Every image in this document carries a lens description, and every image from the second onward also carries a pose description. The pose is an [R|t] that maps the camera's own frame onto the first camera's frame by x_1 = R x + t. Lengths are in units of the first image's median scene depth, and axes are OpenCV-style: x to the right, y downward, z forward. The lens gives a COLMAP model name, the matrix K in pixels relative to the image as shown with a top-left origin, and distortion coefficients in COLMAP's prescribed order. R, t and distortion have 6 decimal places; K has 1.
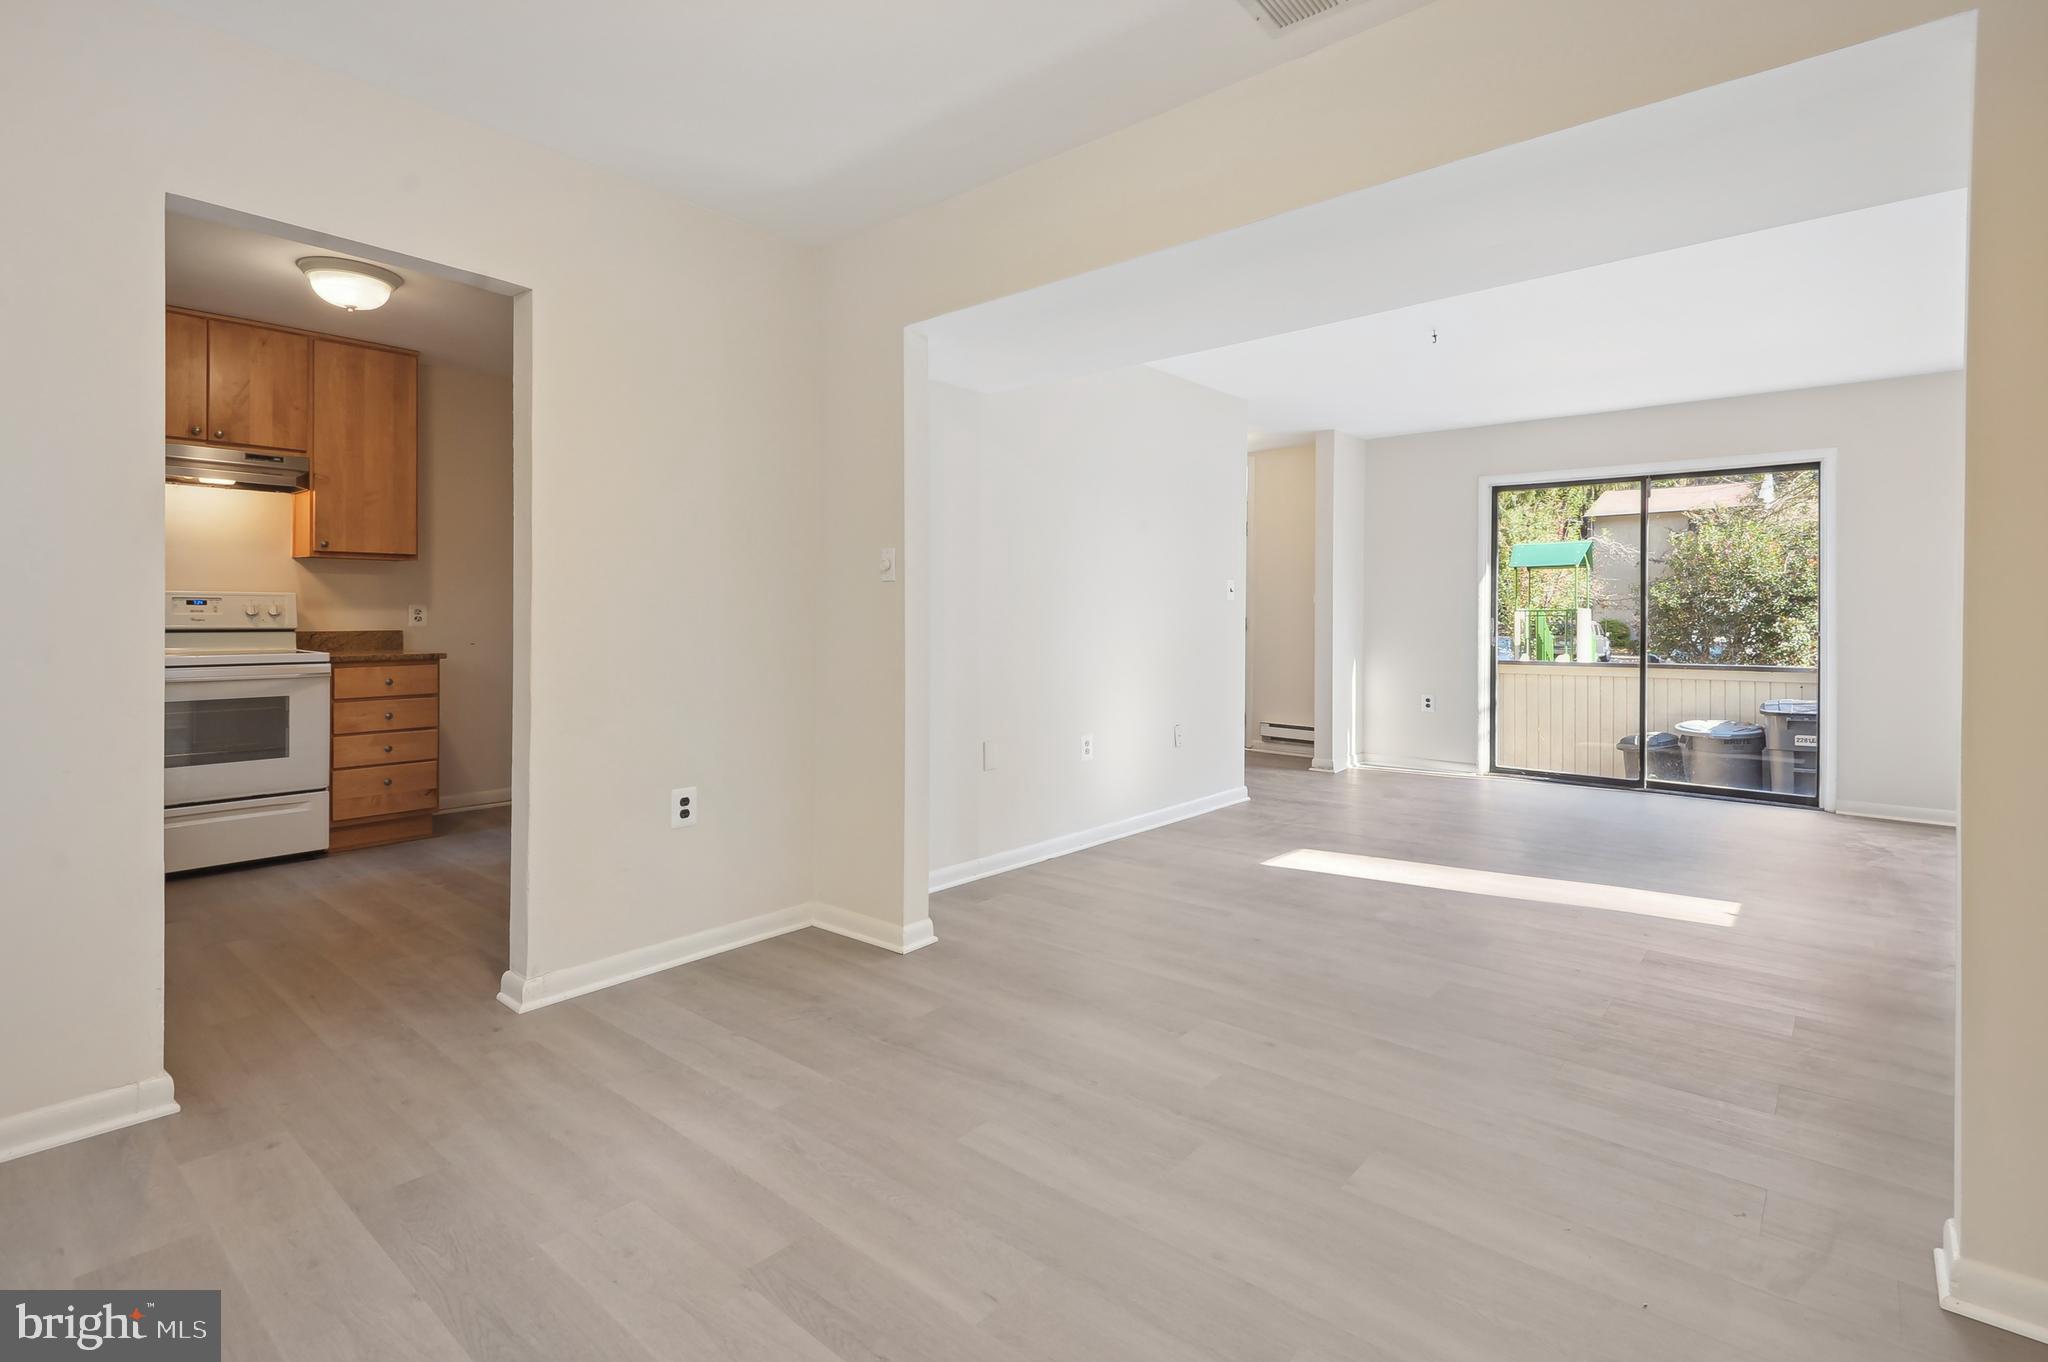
lens RADIAL K [[937.1, 0, 986.3], [0, 937.1, 611.7], [0, 0, 1]] dist [0.022926, -0.004910]
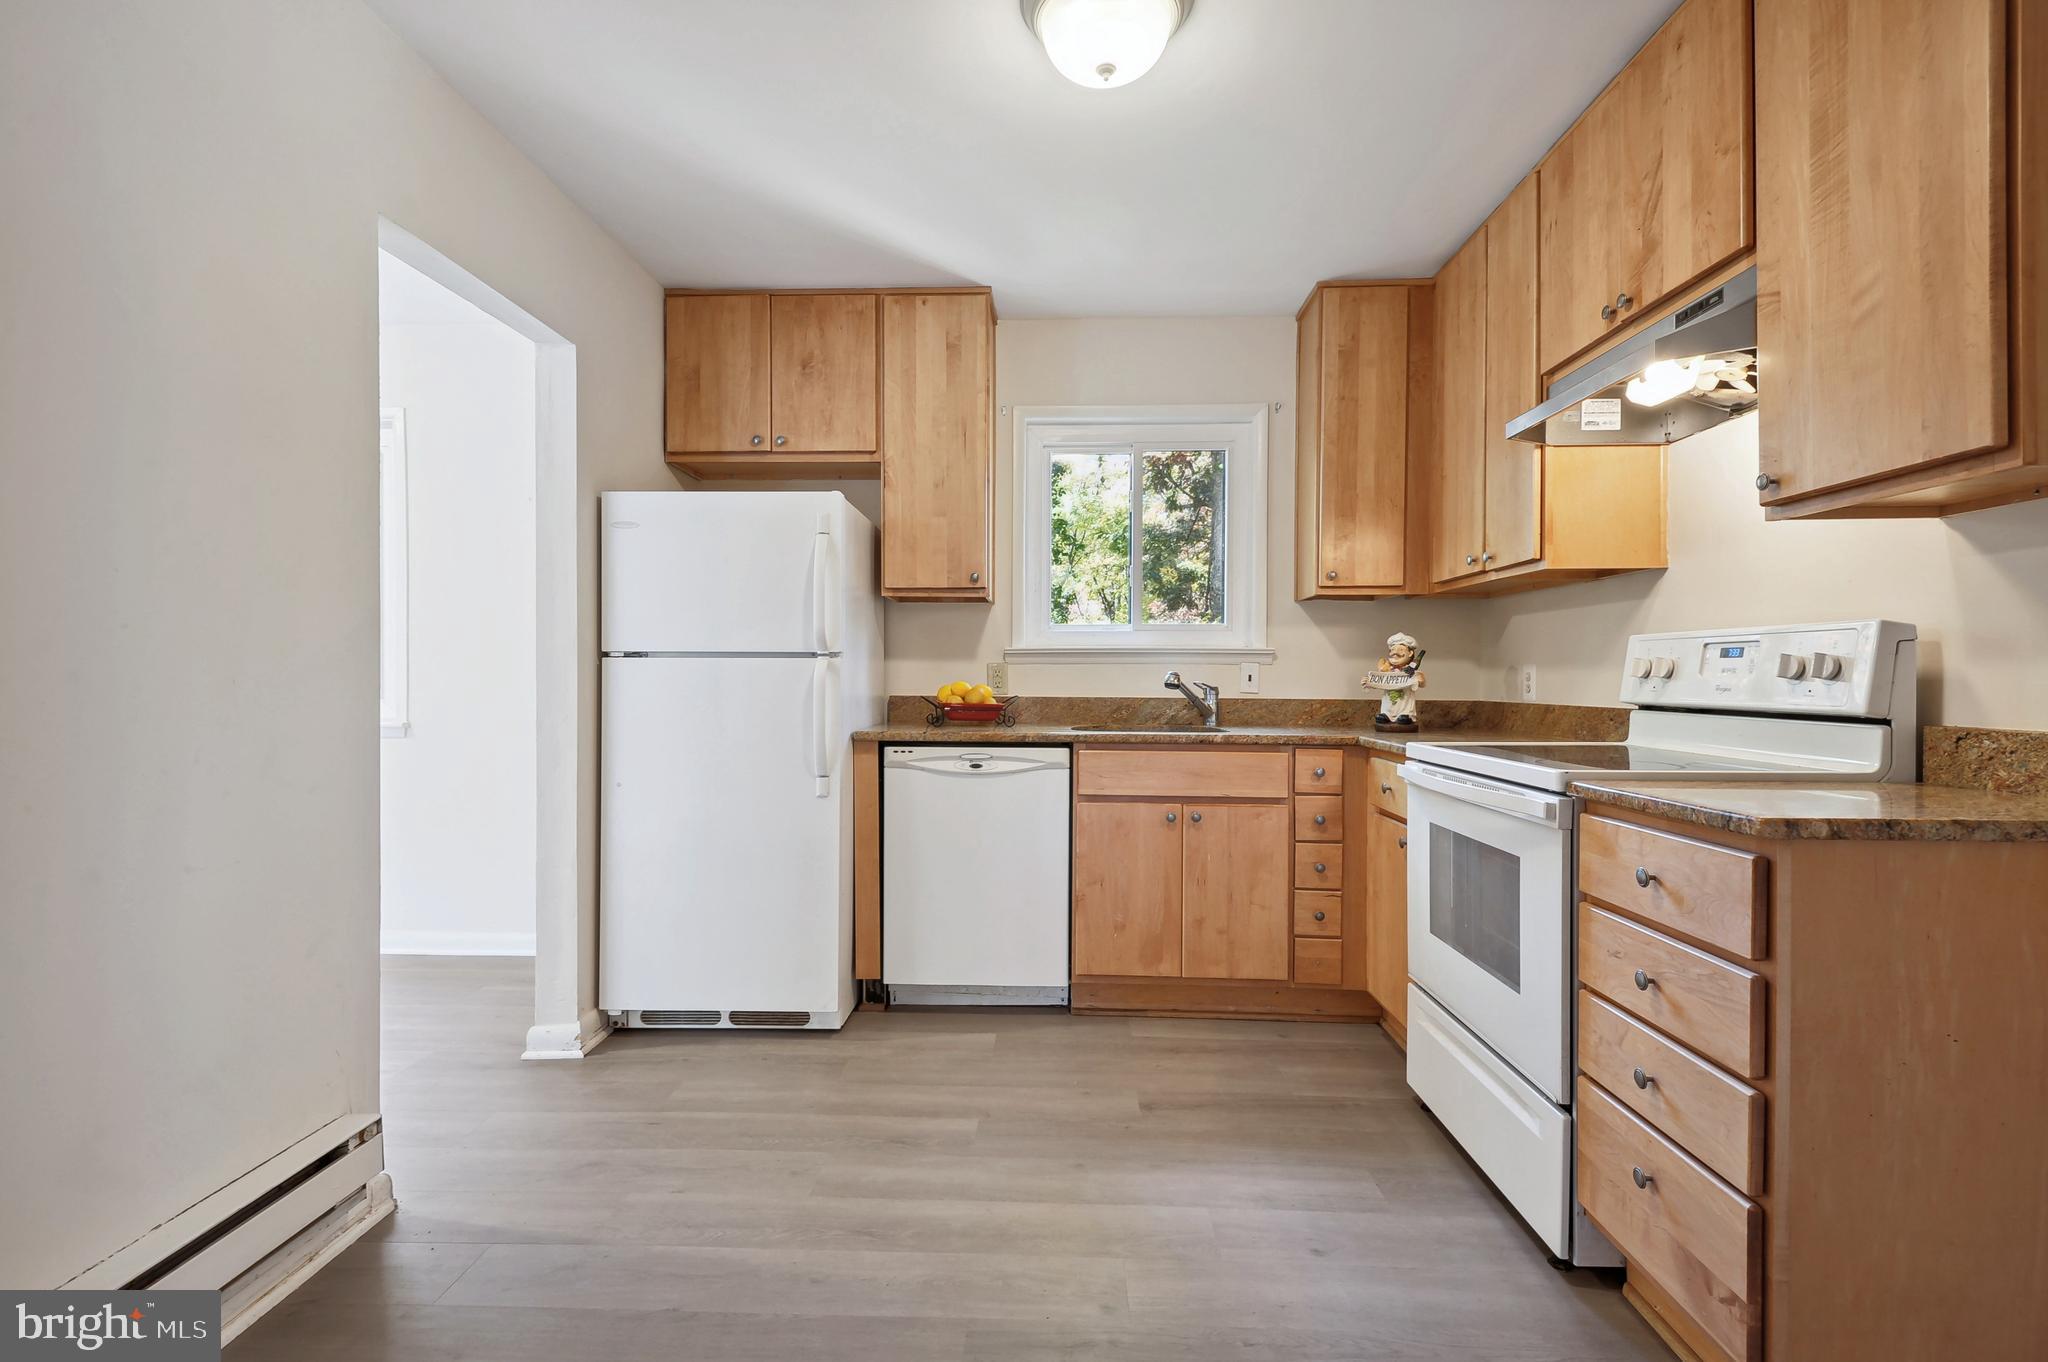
lens RADIAL K [[937.1, 0, 1034.9], [0, 937.1, 676.0], [0, 0, 1]] dist [0.022926, -0.004910]
pose [[-0.770140, -0.001540, -0.637873, -0.254927], [0.000186, 0.999997, -0.002638, 0.003344], [0.637875, -0.002150, -0.770137, 1.110960]]
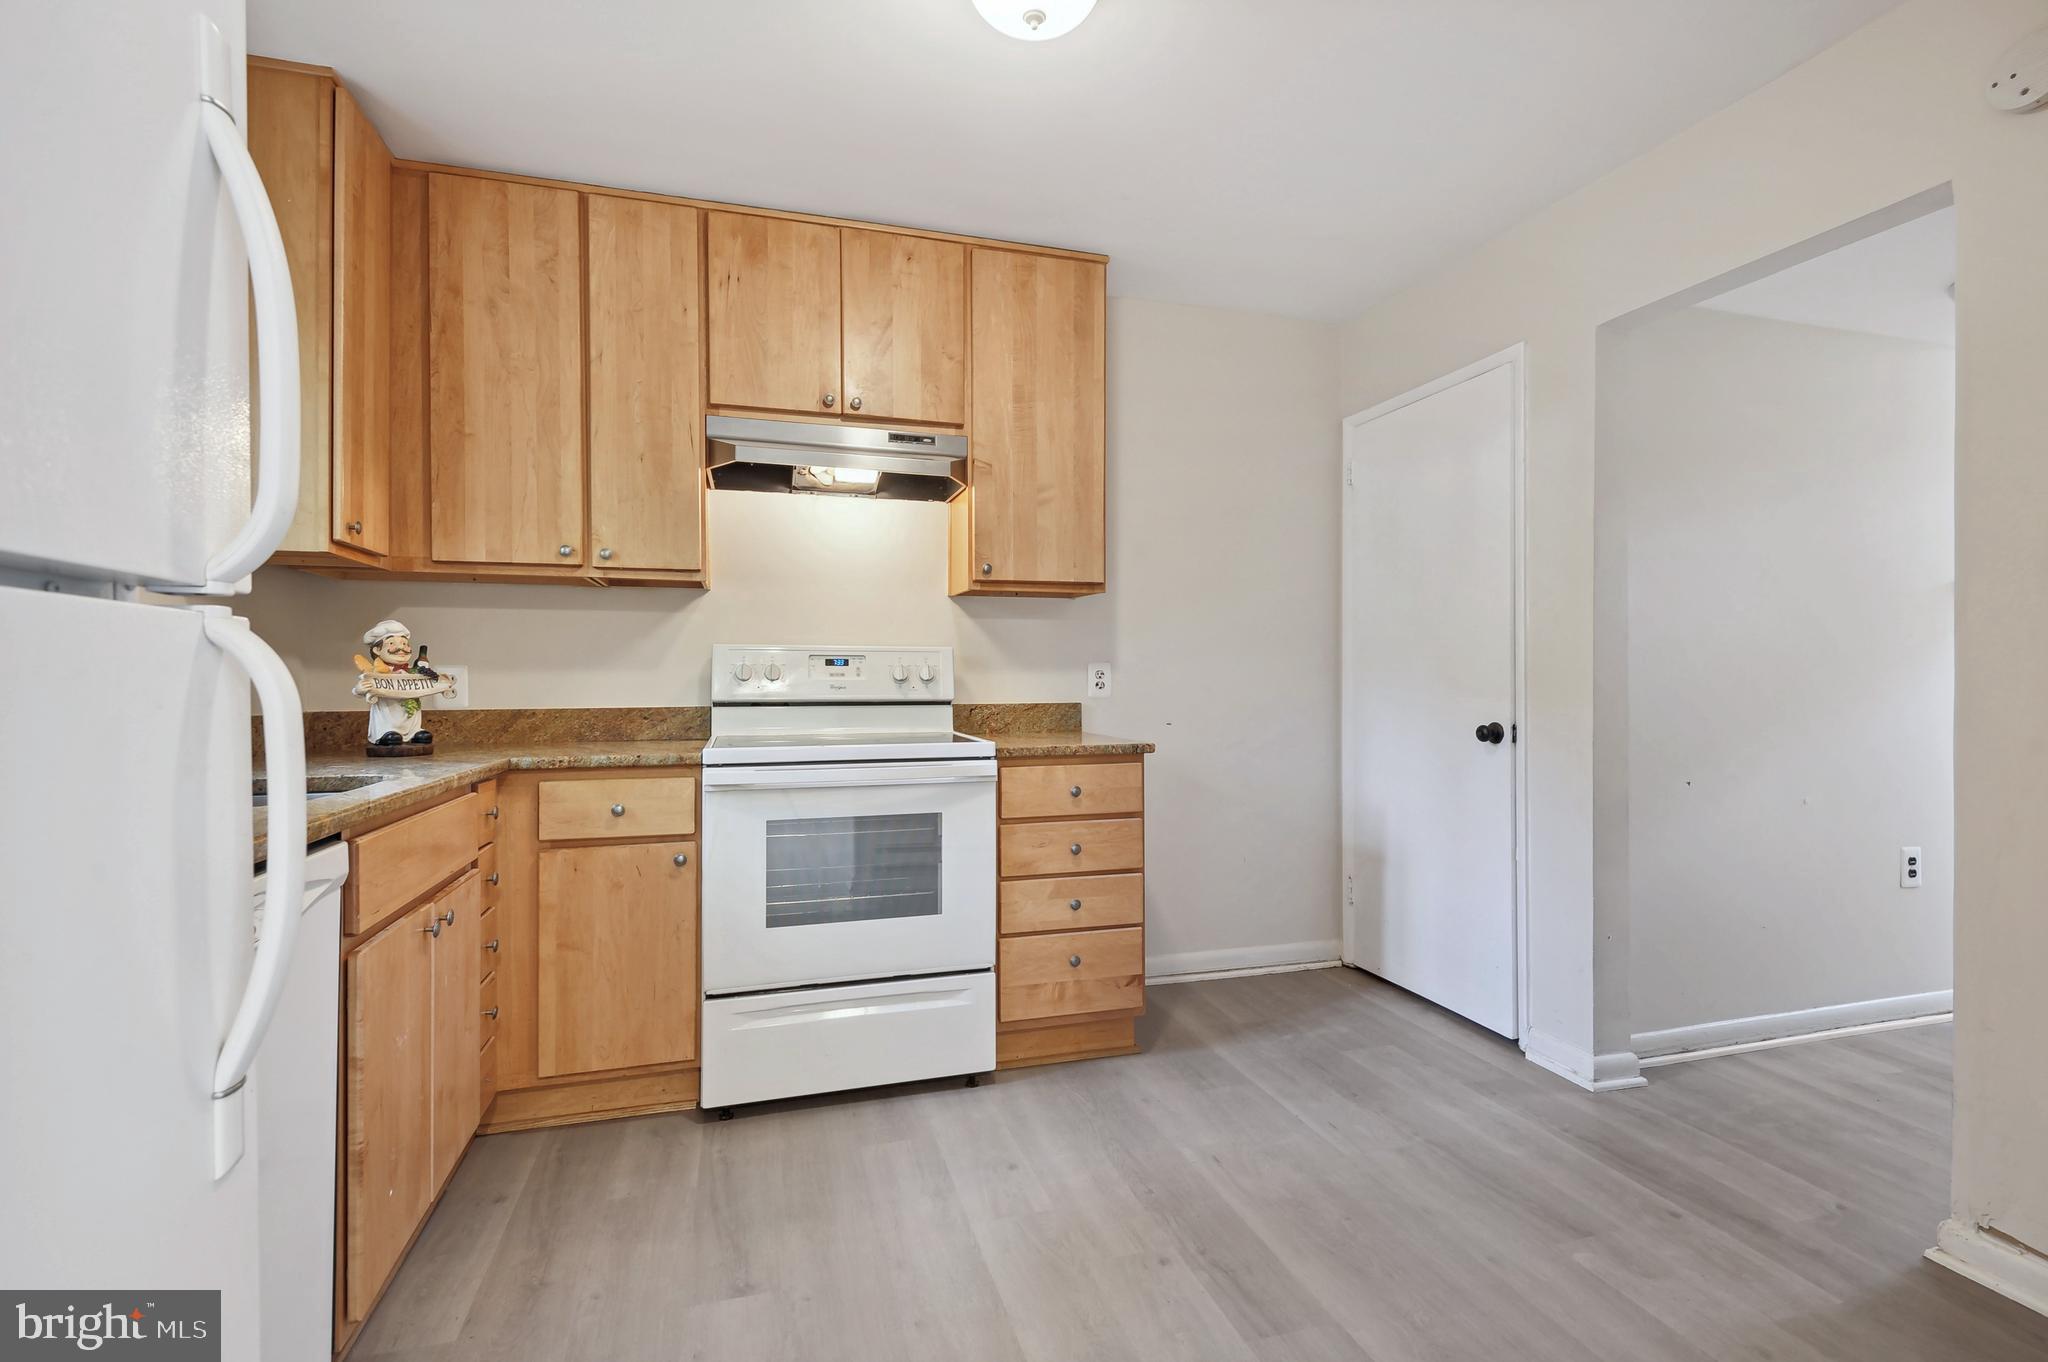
lens RADIAL K [[937.1, 0, 1023.5], [0, 937.1, 671.1], [0, 0, 1]] dist [0.022926, -0.004910]
pose [[0.845295, -0.008435, -0.534233, -0.344735], [0.005174, 0.999958, -0.007602, 0.002608], [0.534274, 0.003662, 0.845303, 0.484342]]
